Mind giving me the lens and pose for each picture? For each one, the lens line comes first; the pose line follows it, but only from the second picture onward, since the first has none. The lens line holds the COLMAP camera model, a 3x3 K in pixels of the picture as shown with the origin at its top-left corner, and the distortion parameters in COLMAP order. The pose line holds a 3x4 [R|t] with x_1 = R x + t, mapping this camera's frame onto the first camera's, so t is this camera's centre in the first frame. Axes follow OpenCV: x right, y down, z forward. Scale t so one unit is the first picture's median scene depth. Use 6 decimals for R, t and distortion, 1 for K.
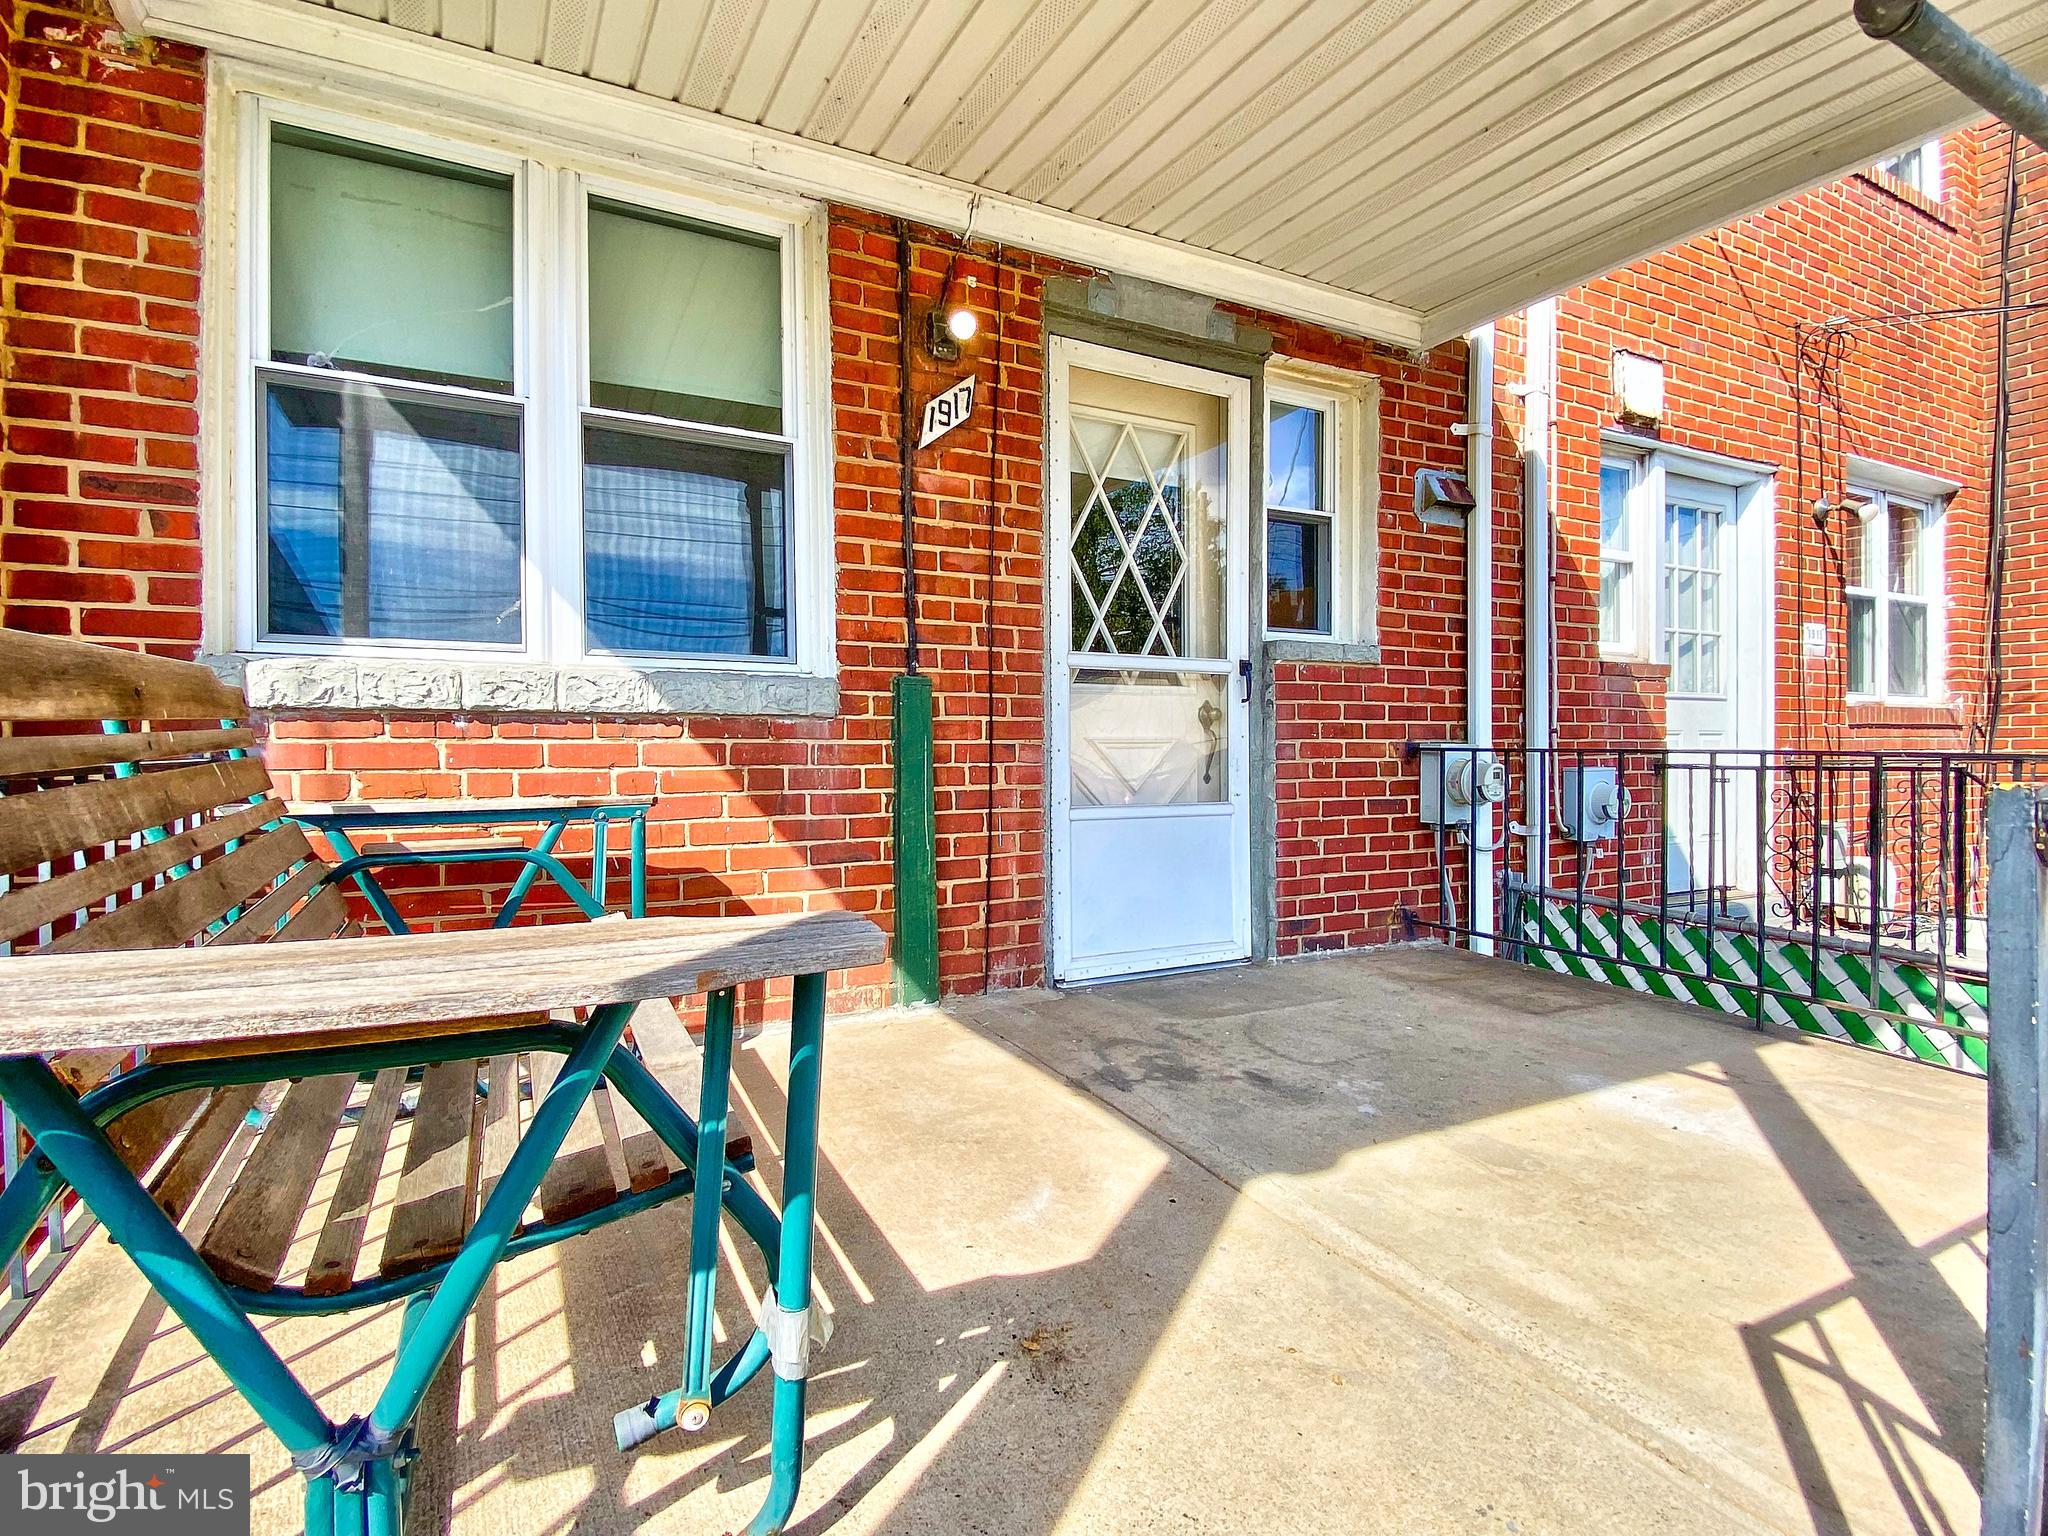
lens RADIAL K [[1006.3, 0, 1028.1], [0, 1006.3, 763.1], [0, 0, 1]] dist [0.050285, -0.041926]
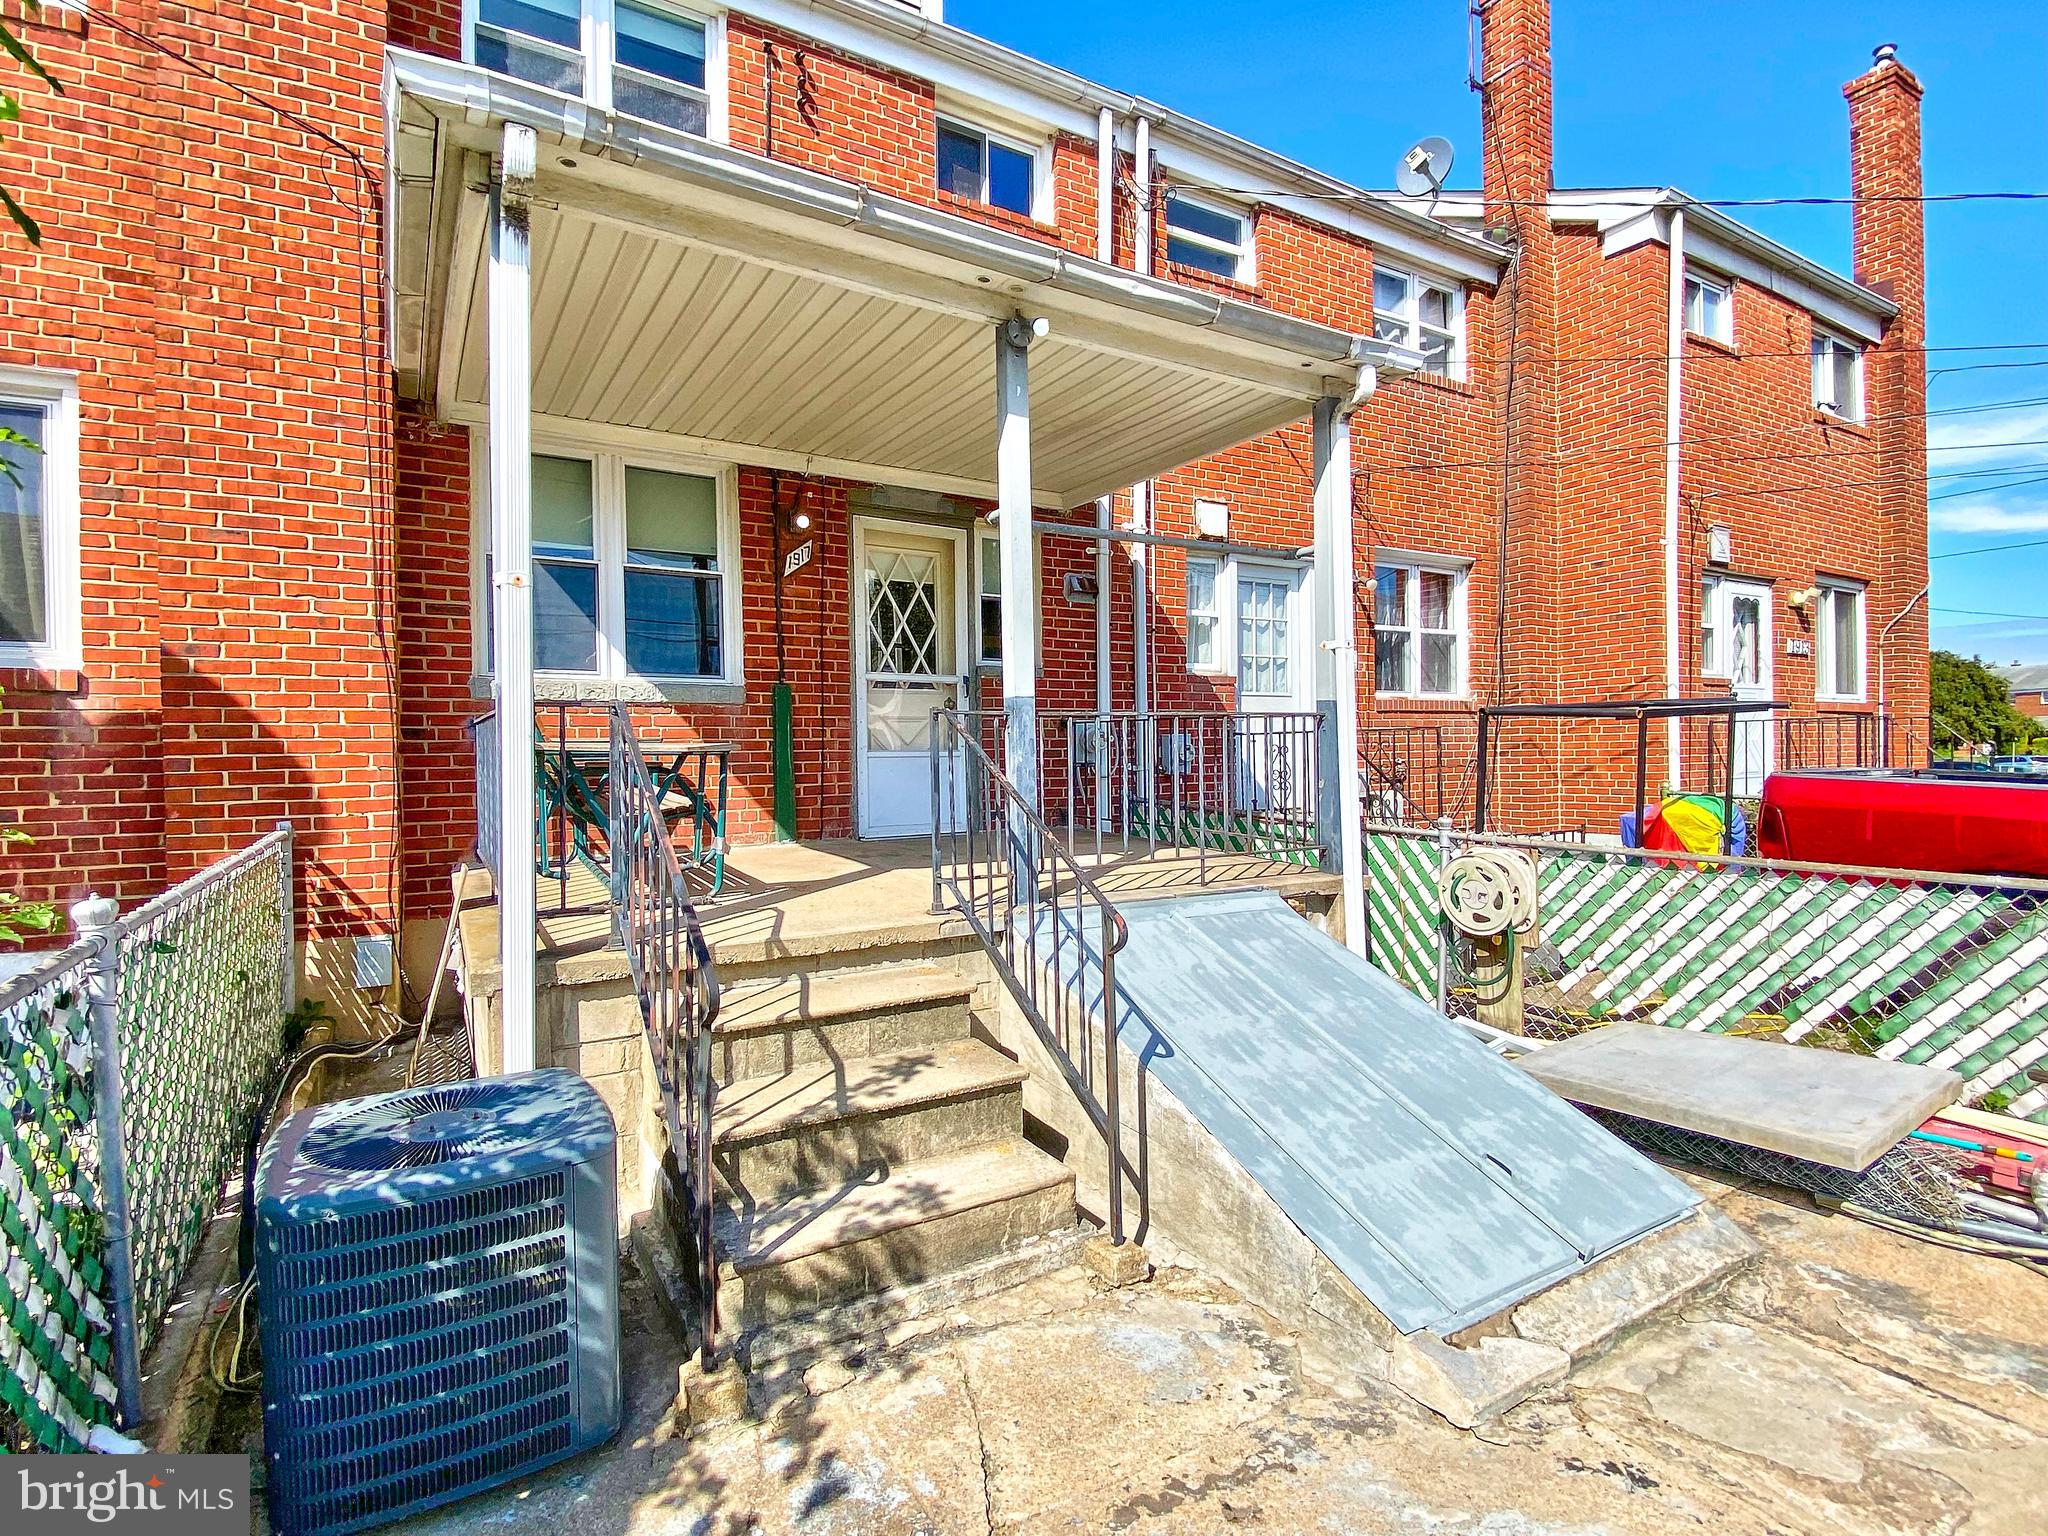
lens RADIAL K [[1006.3, 0, 1028.1], [0, 1006.3, 763.1], [0, 0, 1]] dist [0.050285, -0.041926]
pose [[0.998360, -0.011216, 0.056147, 0.263760], [0.011757, 0.999888, -0.009313, 0.096658], [-0.056036, 0.009958, 0.998379, -1.066825]]
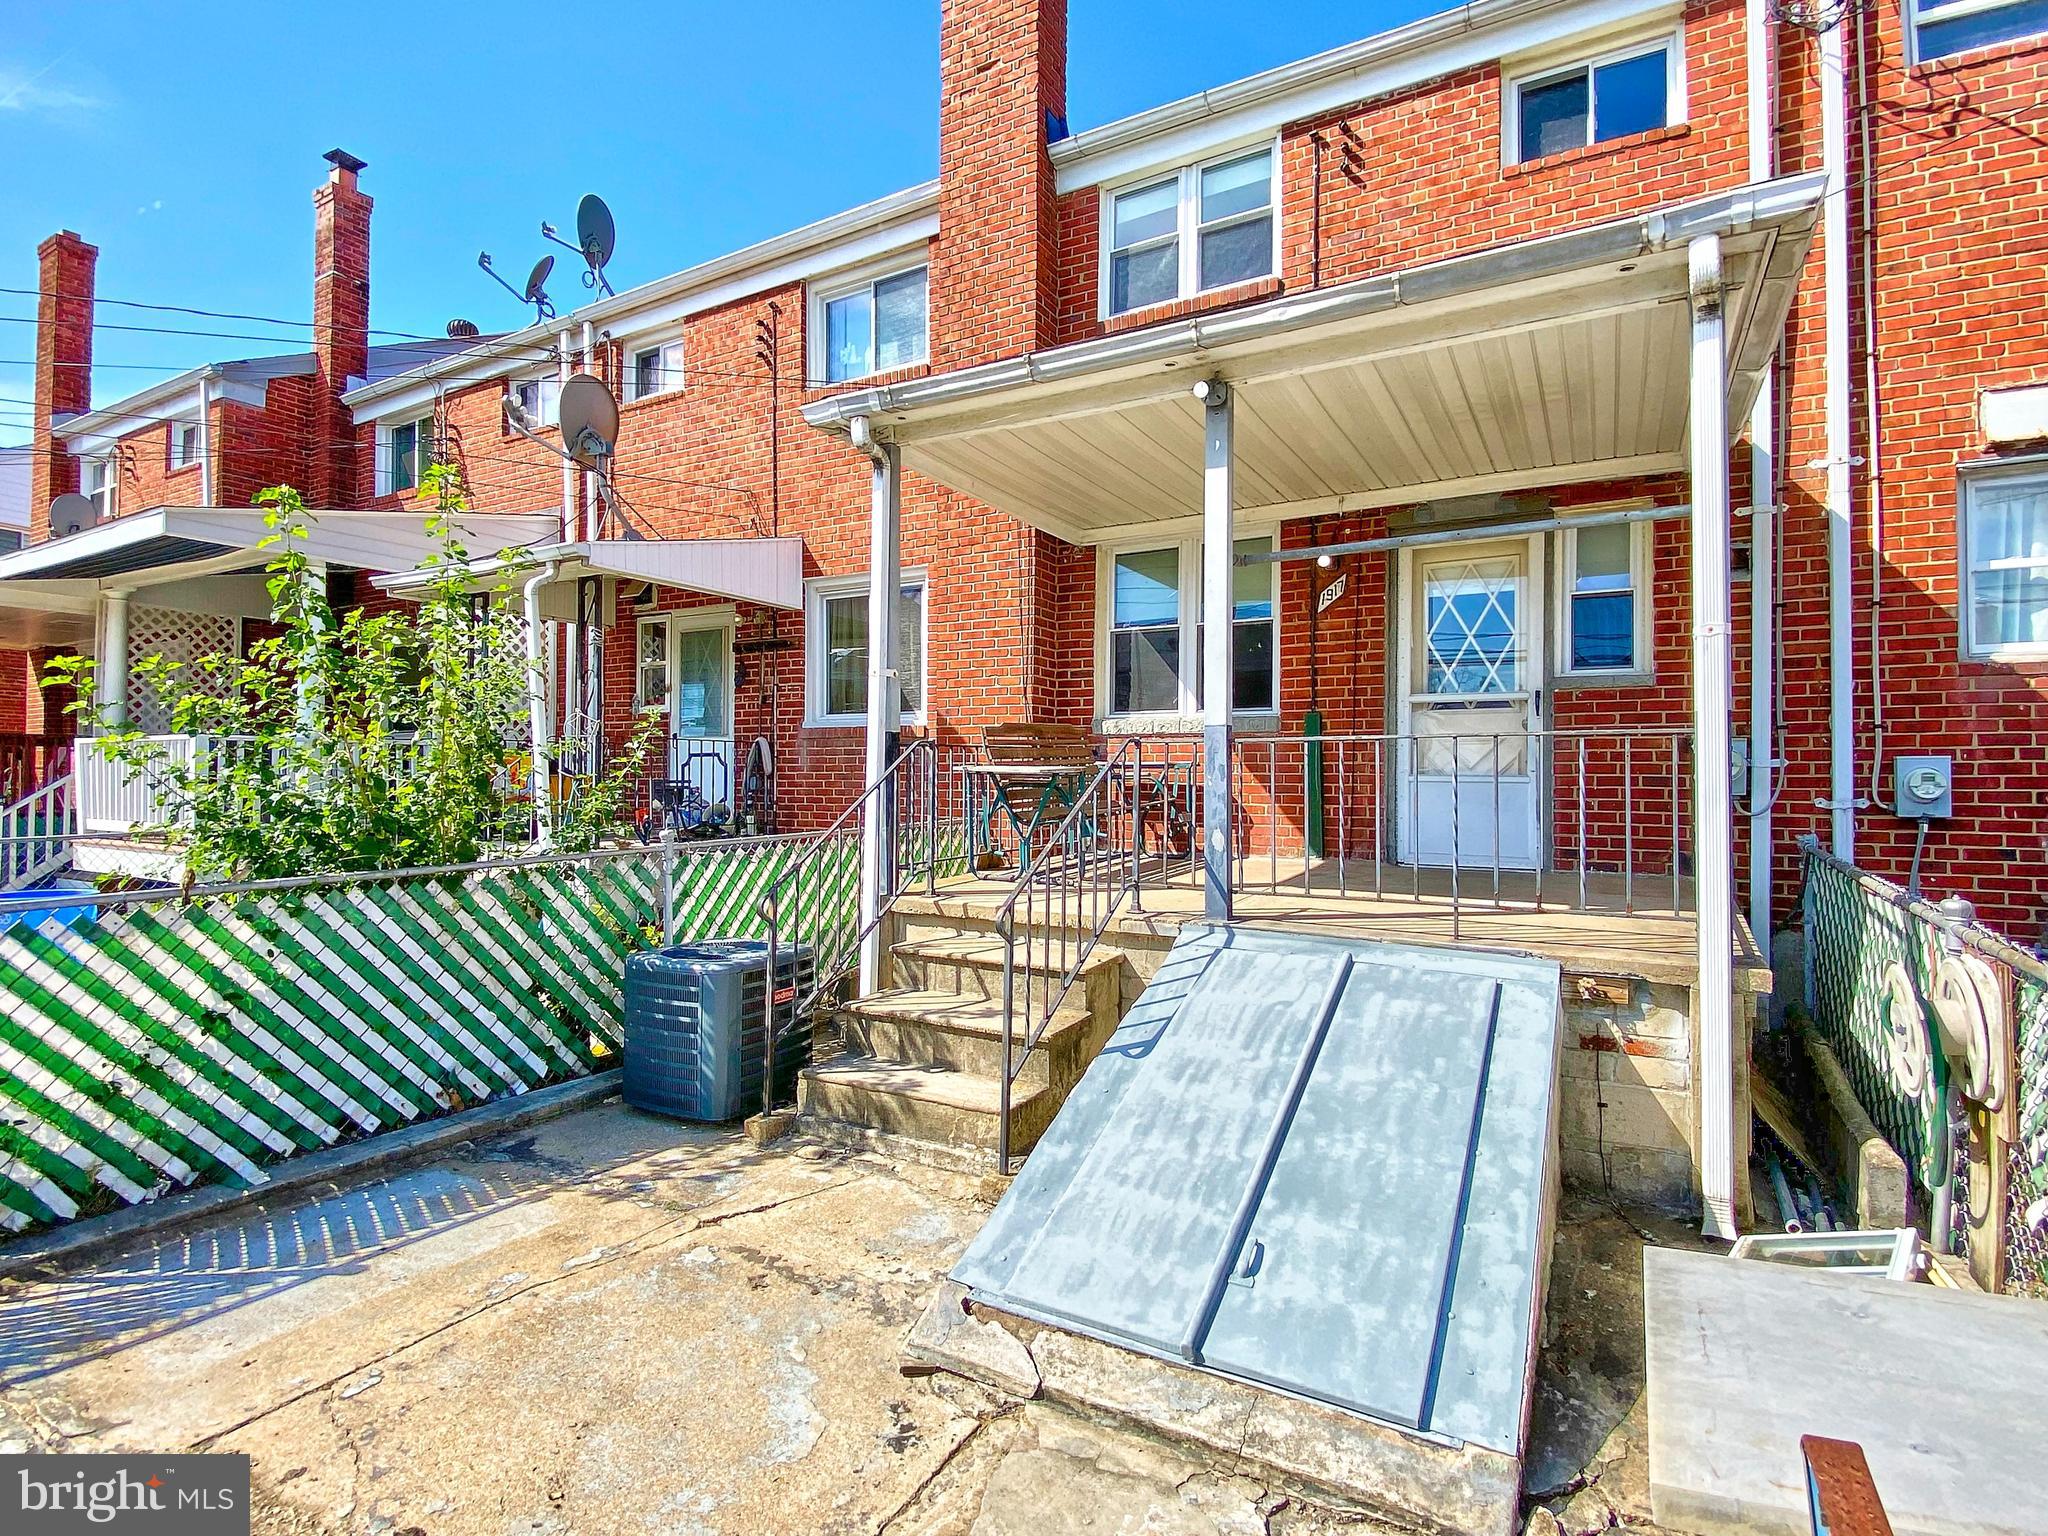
lens RADIAL K [[1030.8, 0, 1025.3], [0, 1030.8, 758.2], [0, 0, 1]] dist [0.045117, -0.035441]
pose [[0.525747, -0.010573, -0.850576, 1.455039], [-0.023049, 0.999379, -0.026669, 0.088471], [0.850329, 0.033626, 0.525176, -0.735097]]
